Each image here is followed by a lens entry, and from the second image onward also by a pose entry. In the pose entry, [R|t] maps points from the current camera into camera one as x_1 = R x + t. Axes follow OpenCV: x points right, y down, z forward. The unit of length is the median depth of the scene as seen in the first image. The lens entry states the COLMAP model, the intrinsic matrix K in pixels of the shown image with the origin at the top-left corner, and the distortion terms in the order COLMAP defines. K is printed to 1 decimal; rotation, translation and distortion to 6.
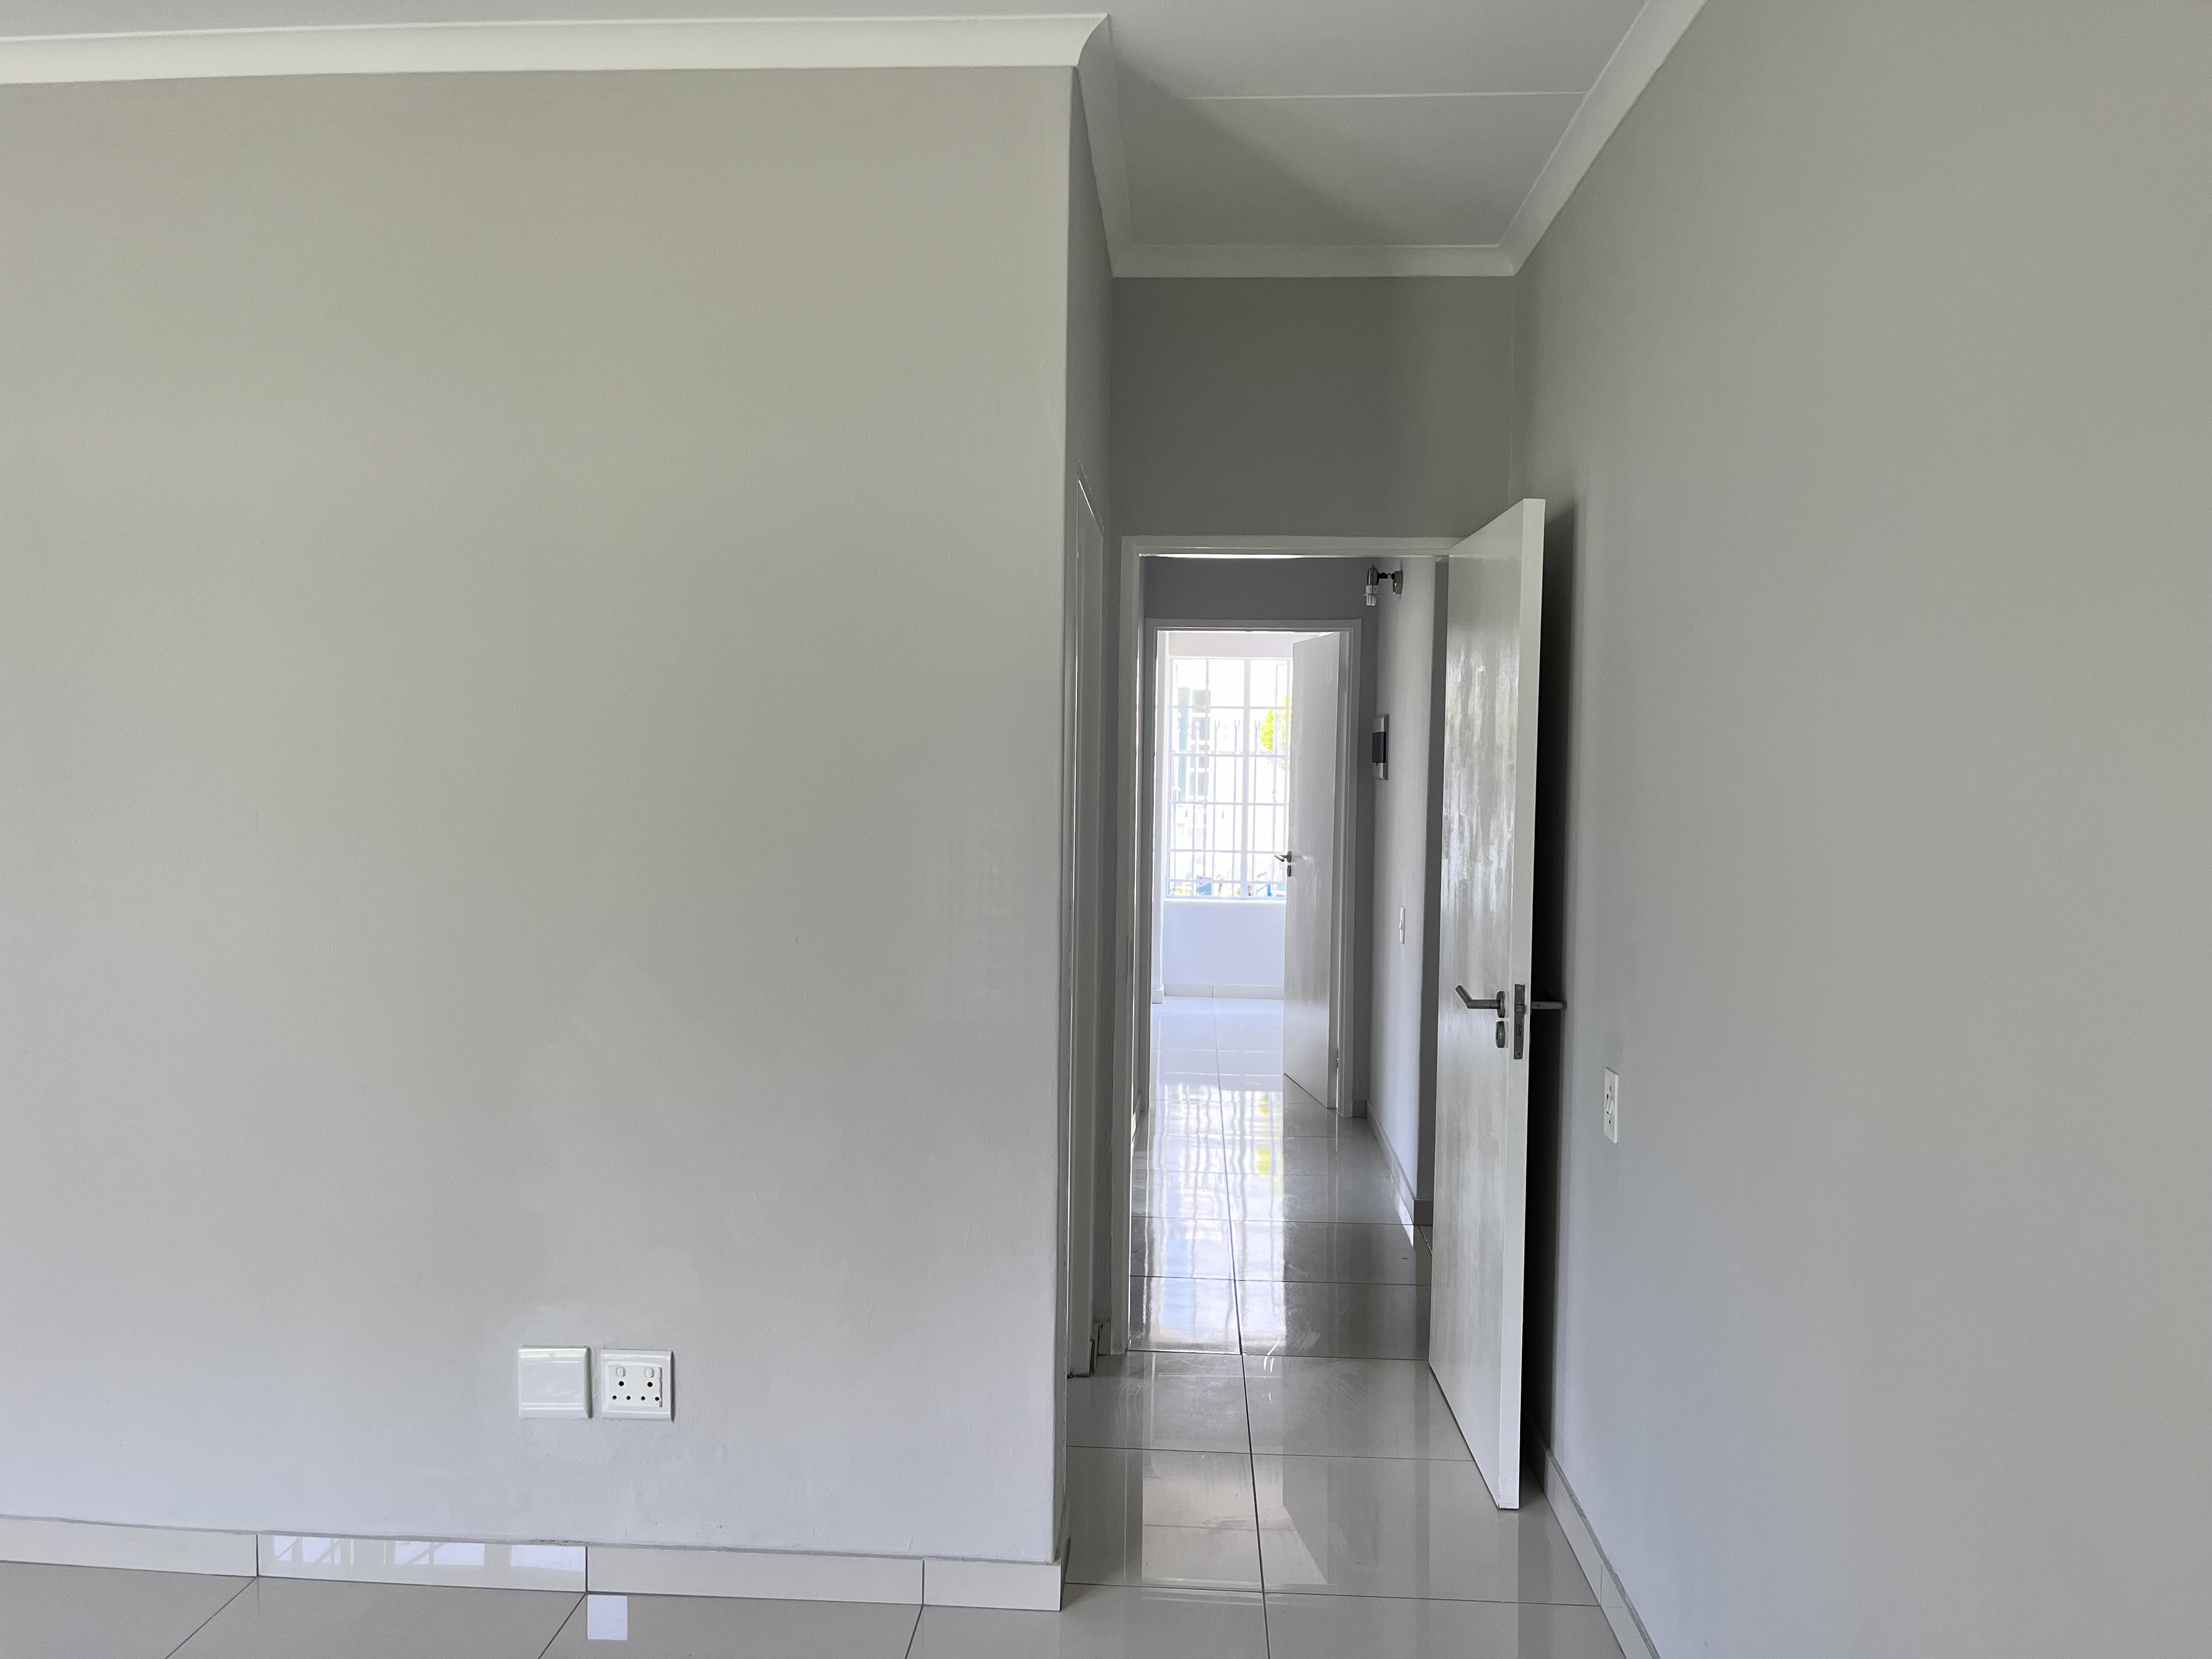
lens RADIAL K [[1650.3, 0, 1106.0], [0, 1650.3, 829.5], [0, 0, 1]] dist [-0.000144, -0.001054]
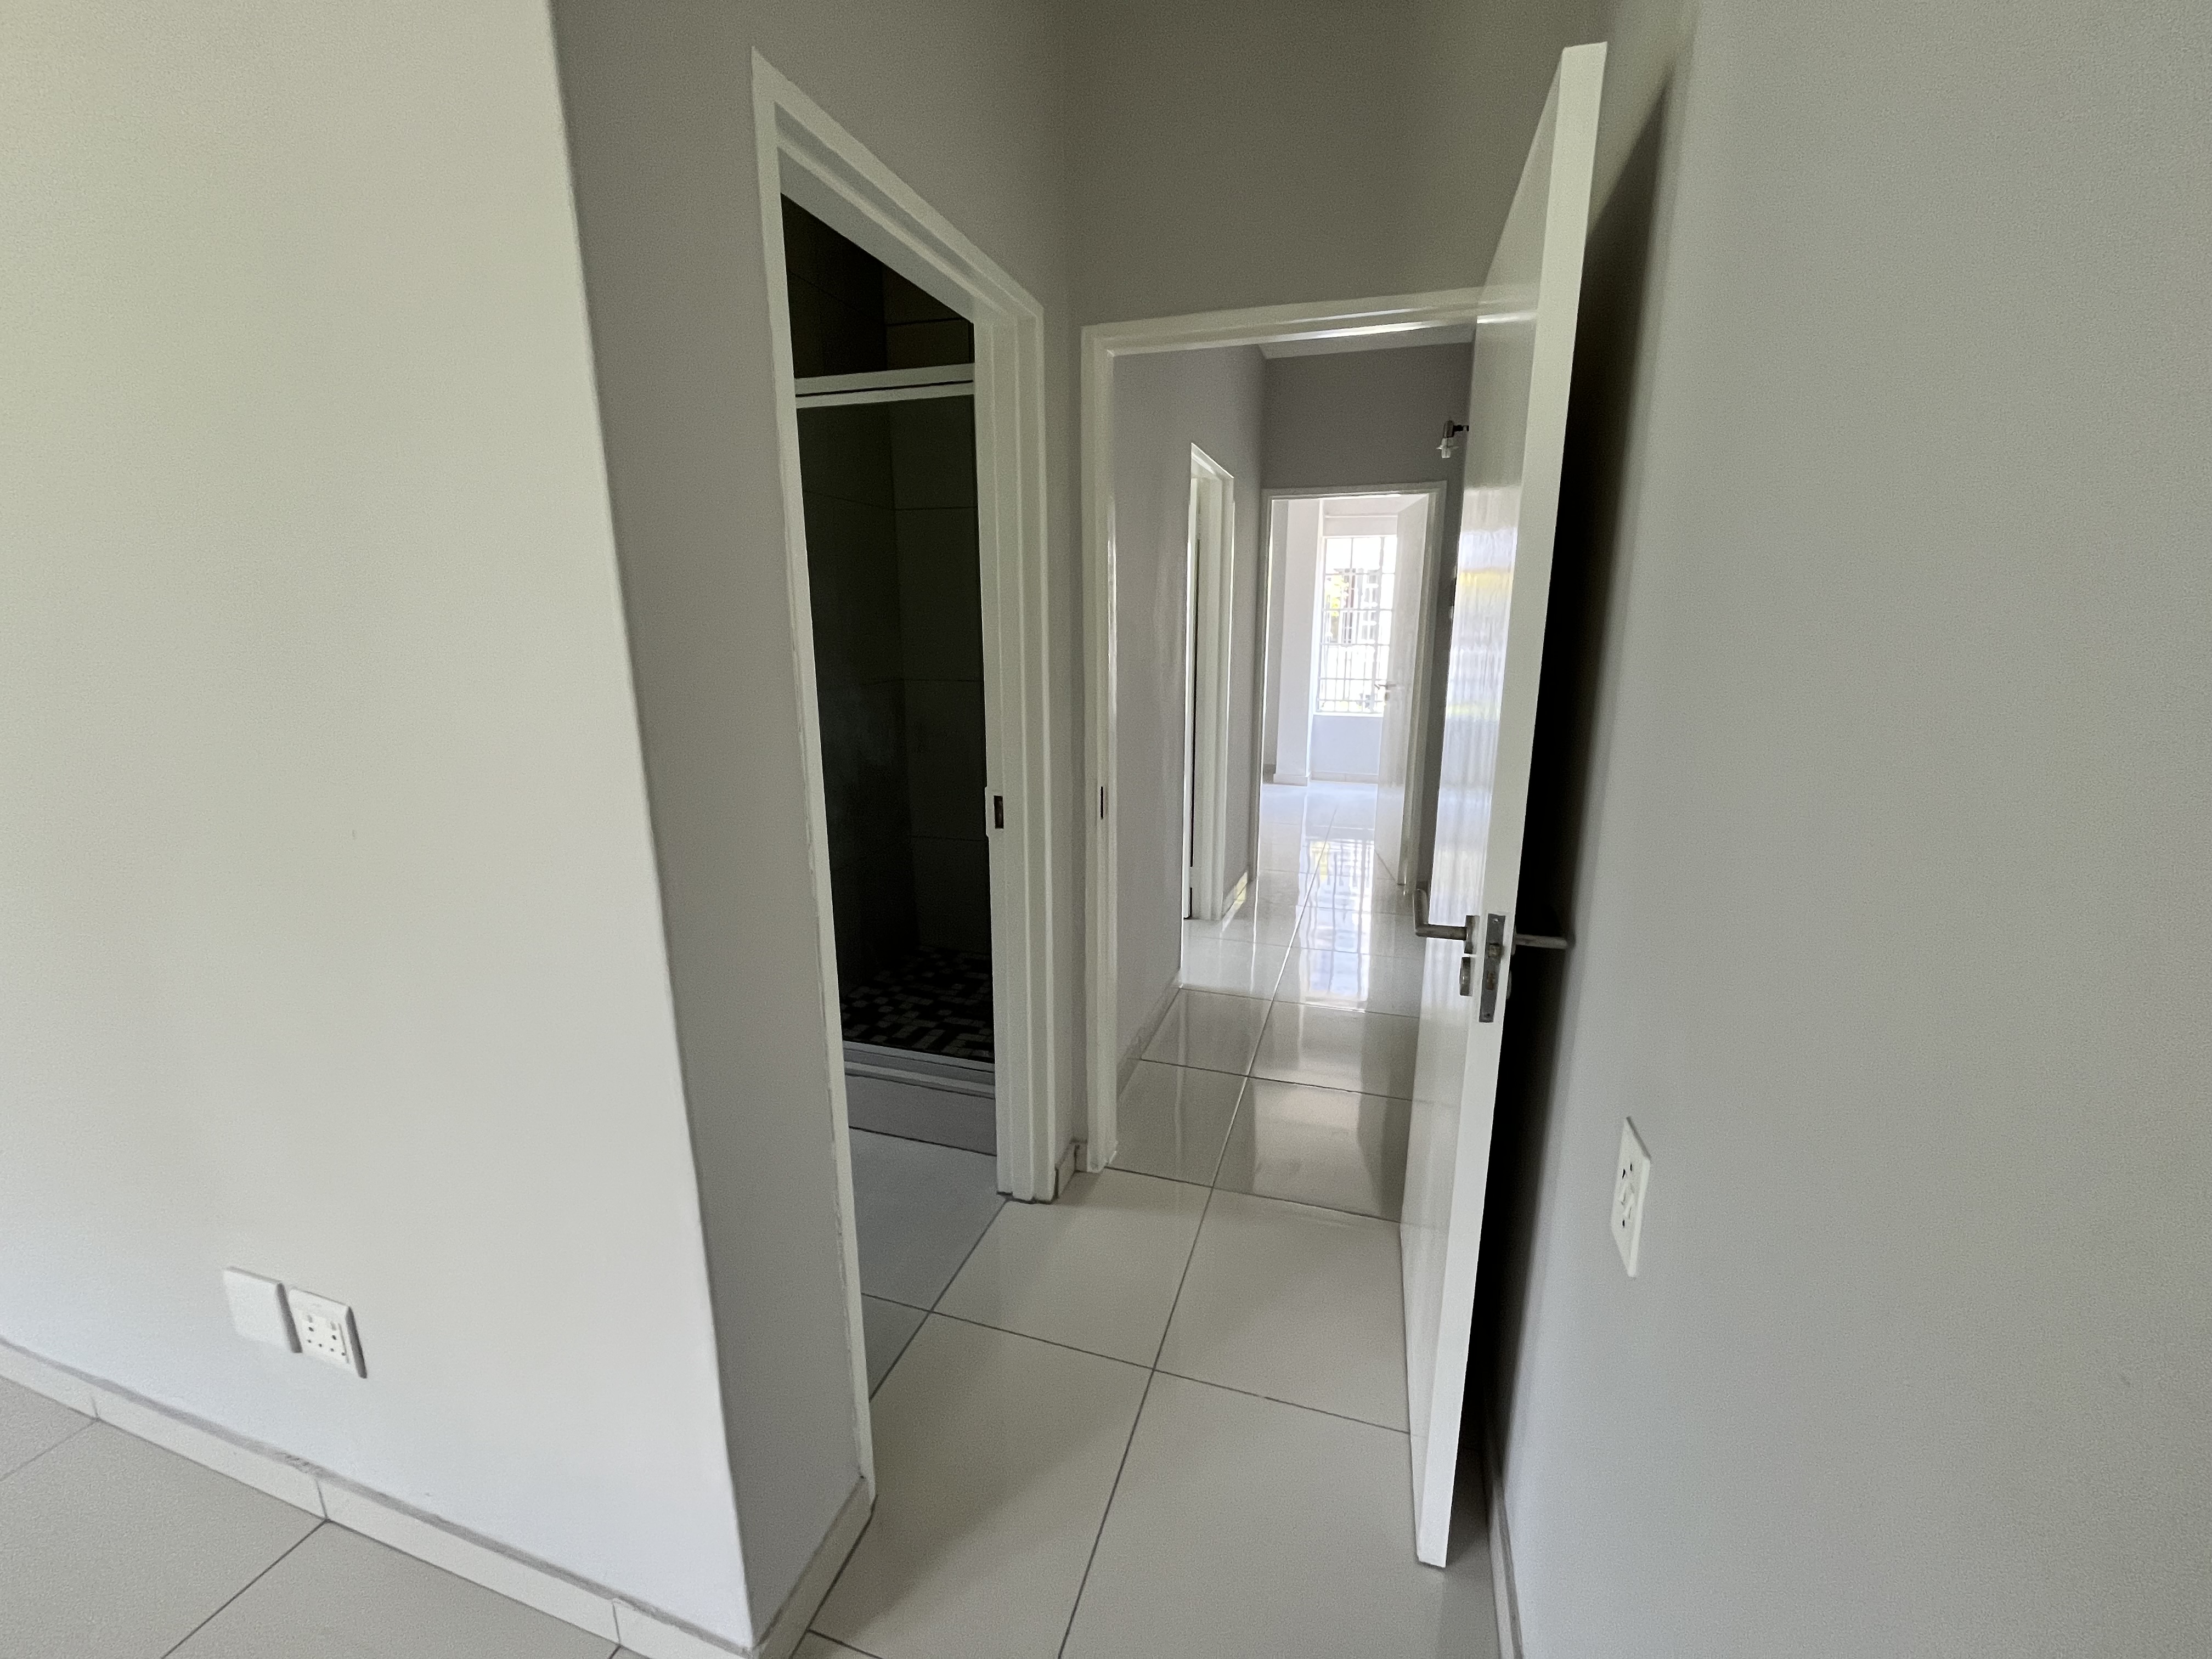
lens RADIAL K [[901.3, 0, 1110.3], [0, 901.3, 819.3], [0, 0, 1]] dist [-0.000462, -0.000060]
pose [[0.969745, 0.044690, -0.239994, 0.181715], [-0.002384, 0.984788, 0.173746, -0.005928], [0.244108, -0.167917, 0.955099, 0.611332]]
